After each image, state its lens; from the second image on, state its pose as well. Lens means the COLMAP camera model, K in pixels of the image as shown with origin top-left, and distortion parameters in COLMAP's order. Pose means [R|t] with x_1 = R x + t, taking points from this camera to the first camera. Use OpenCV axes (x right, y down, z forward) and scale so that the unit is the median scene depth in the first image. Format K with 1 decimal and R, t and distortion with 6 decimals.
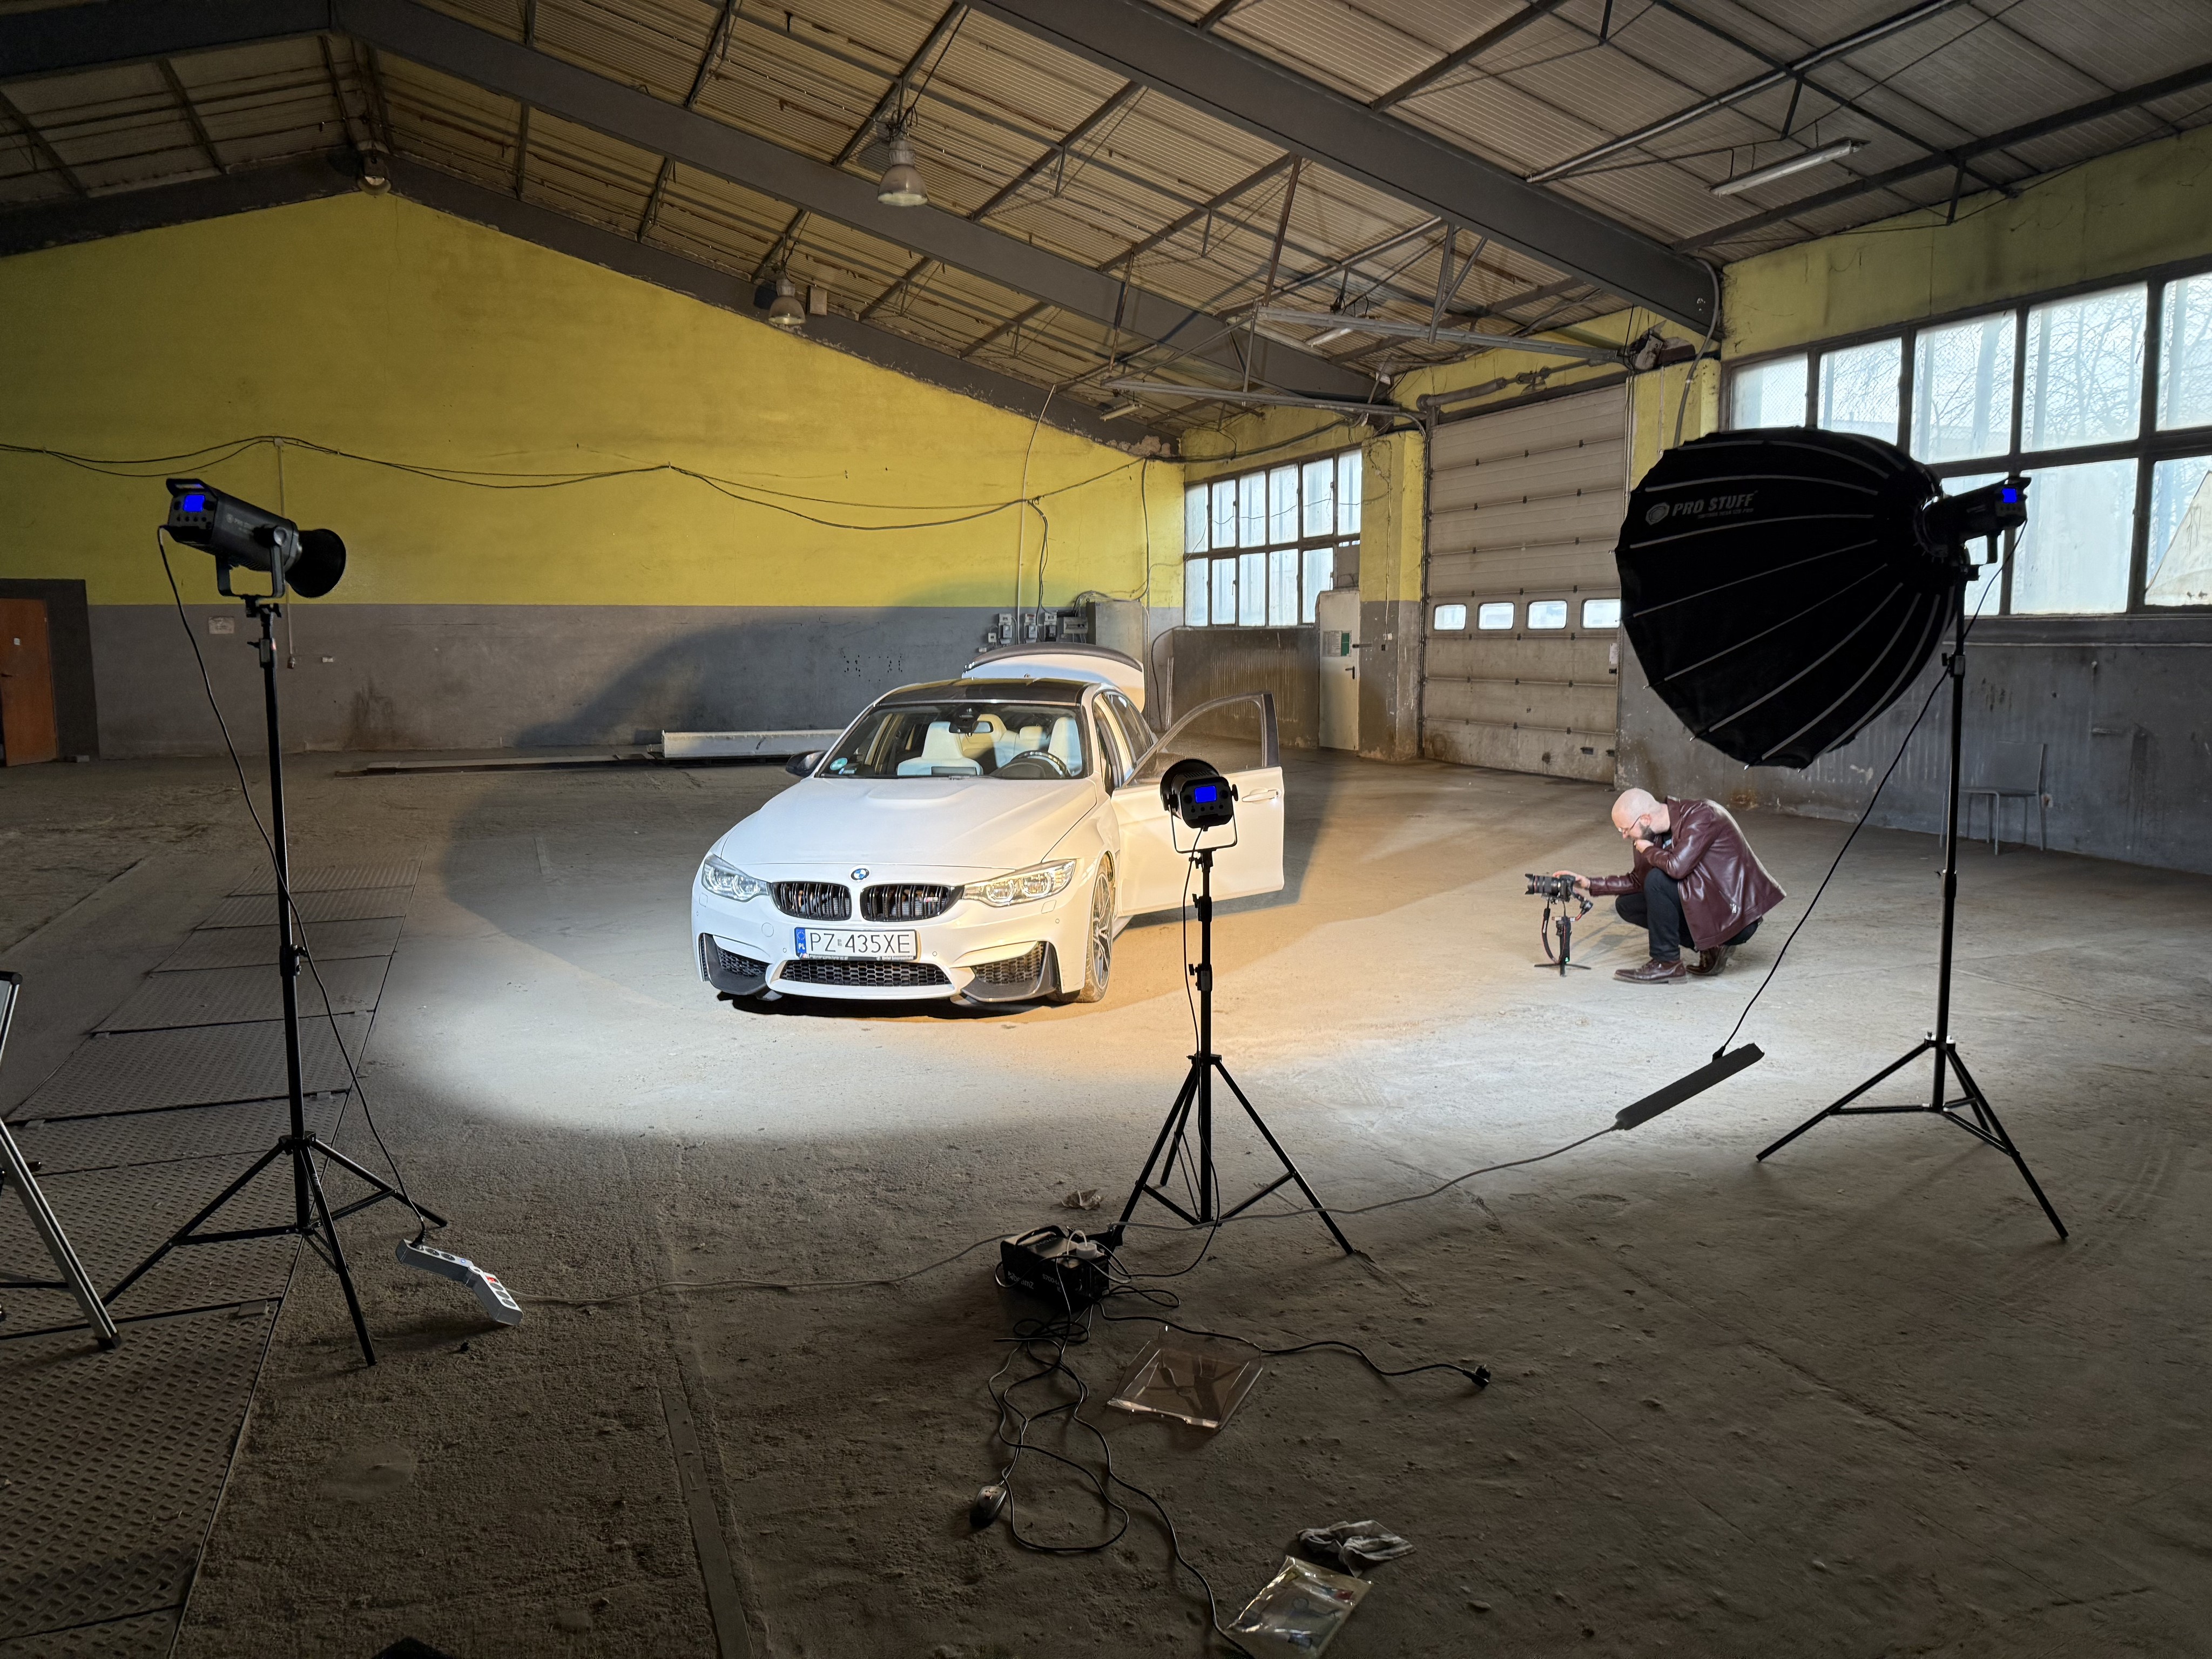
lens RADIAL K [[1625.6, 0, 1116.7], [0, 1625.6, 922.5], [0, 0, 1]] dist [0.111551, -0.121855]
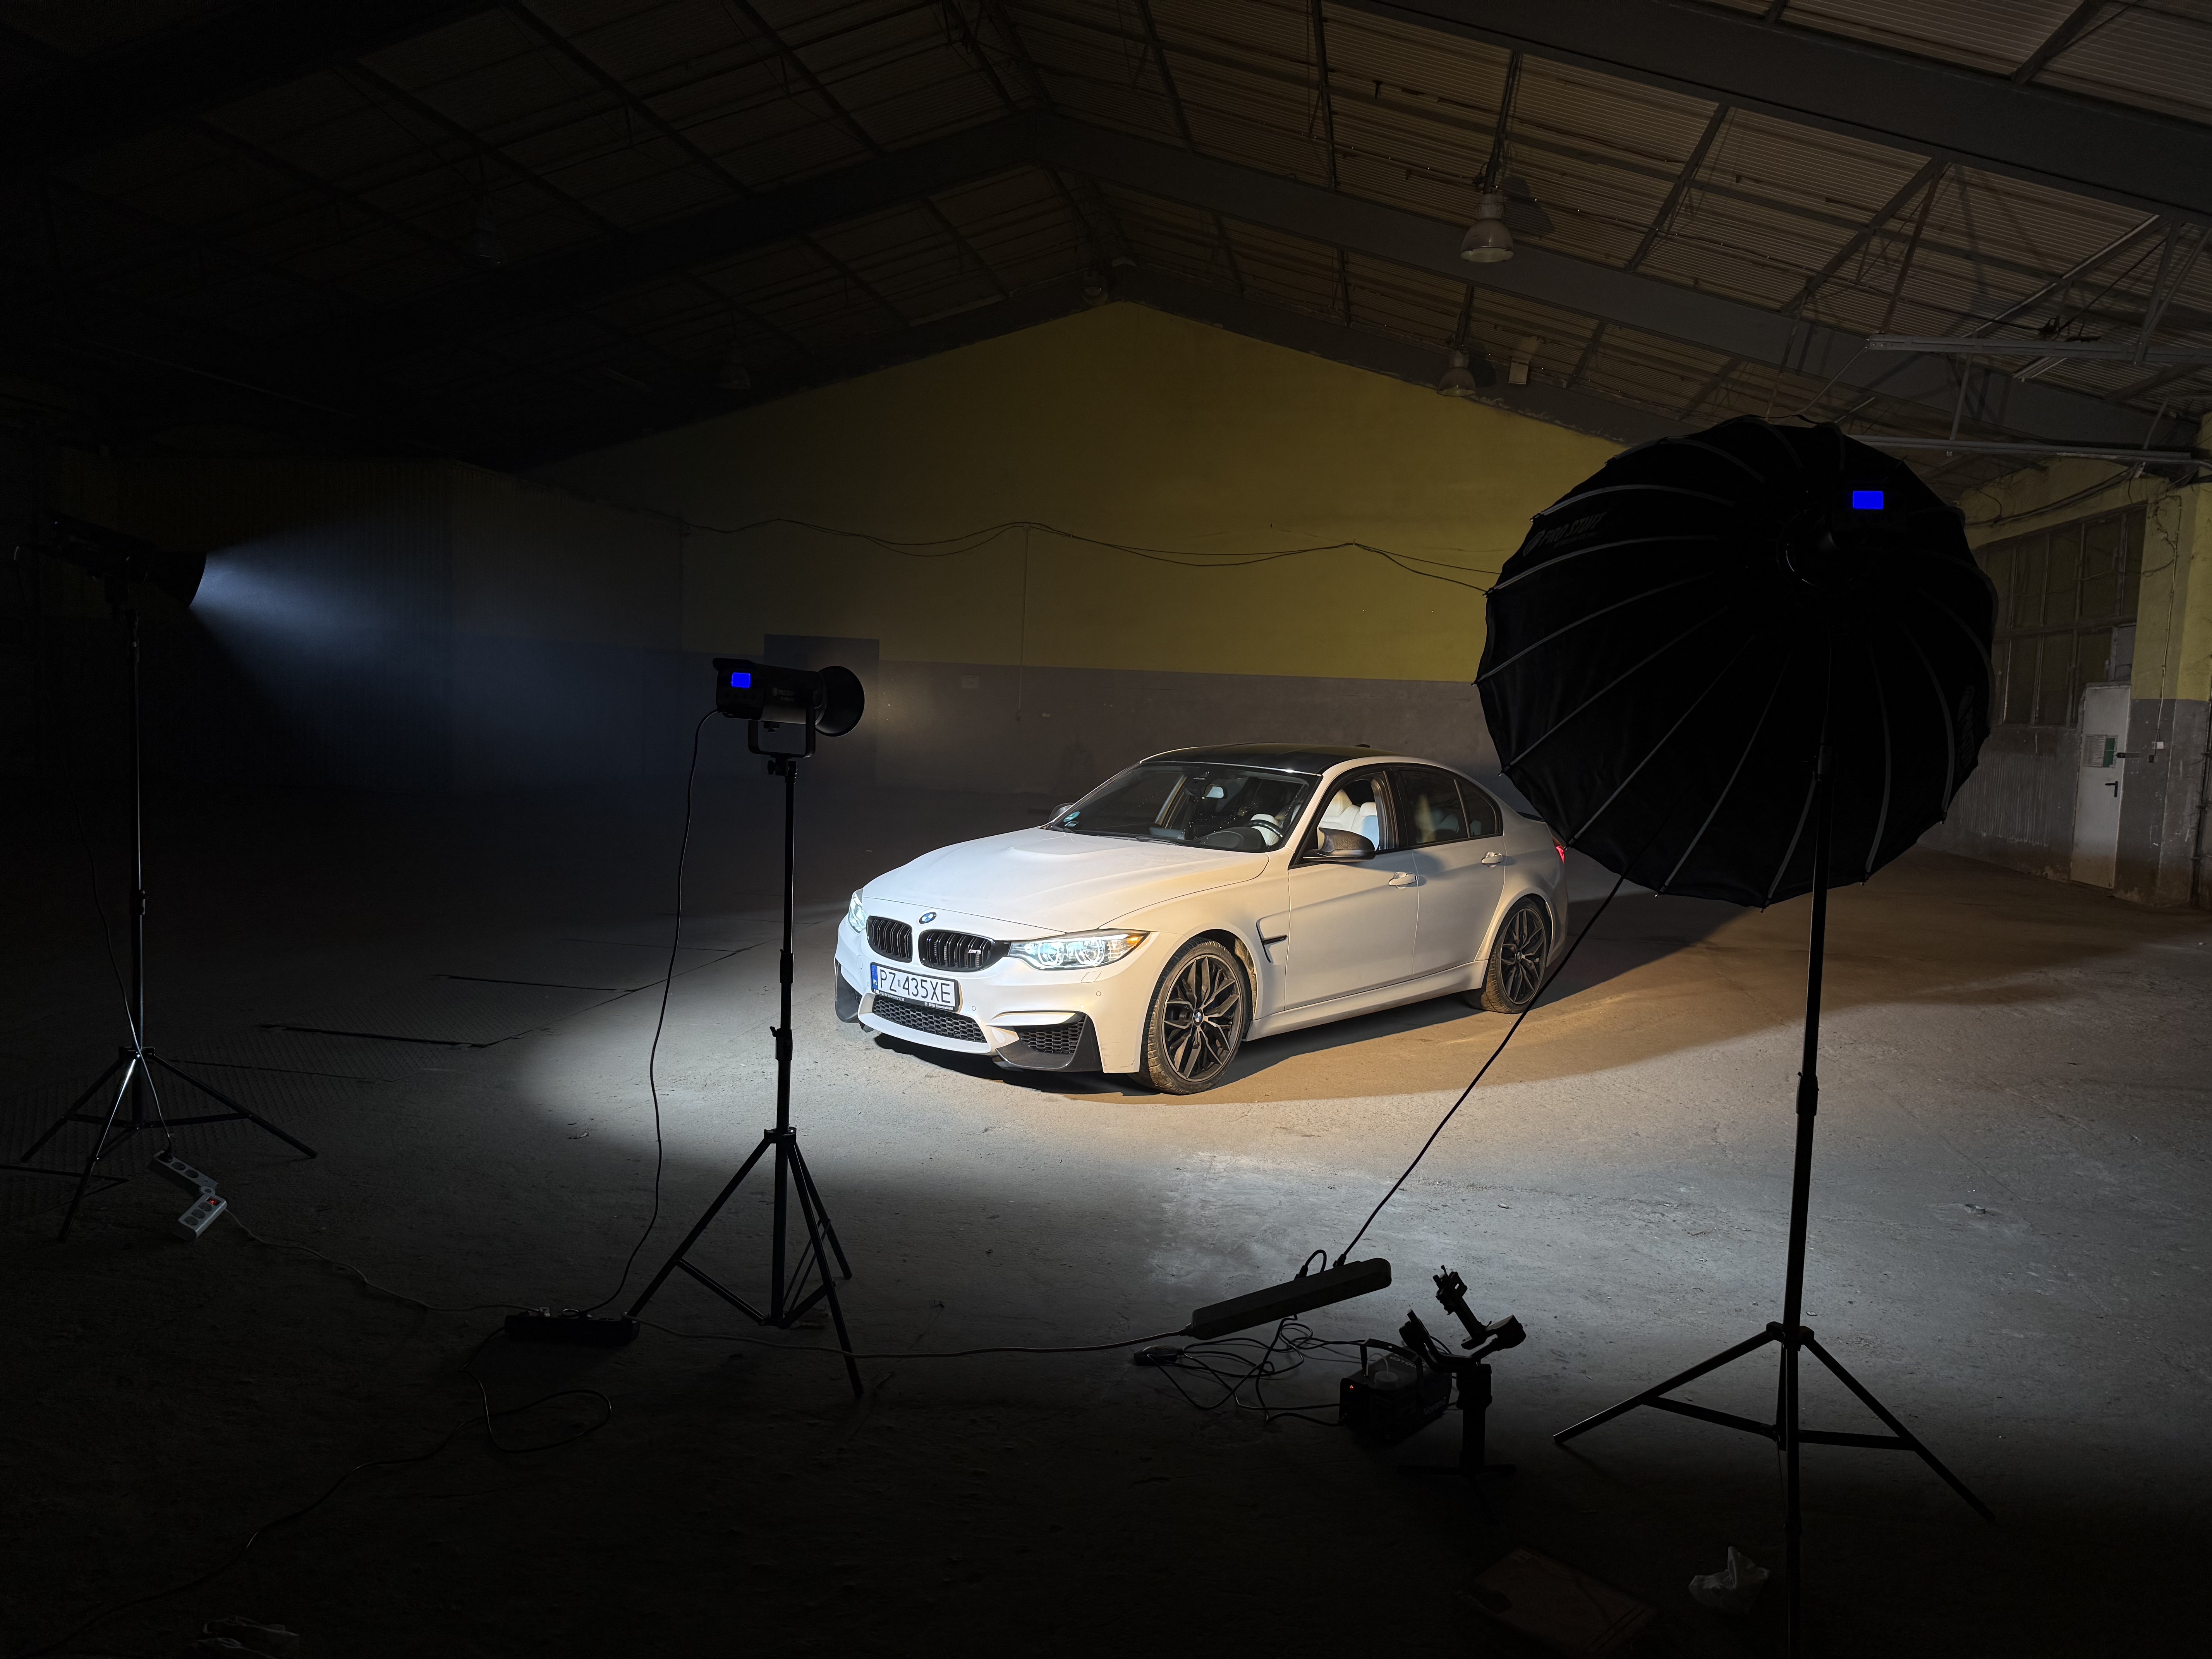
lens RADIAL K [[1625.6, 0, 1116.7], [0, 1625.6, 922.5], [0, 0, 1]] dist [0.111551, -0.121855]
pose [[0.838168, 0.118984, -0.532276, 0.250745], [-0.146449, 0.989173, -0.009493, -0.018348], [0.525383, 0.085908, 0.846518, 0.120101]]
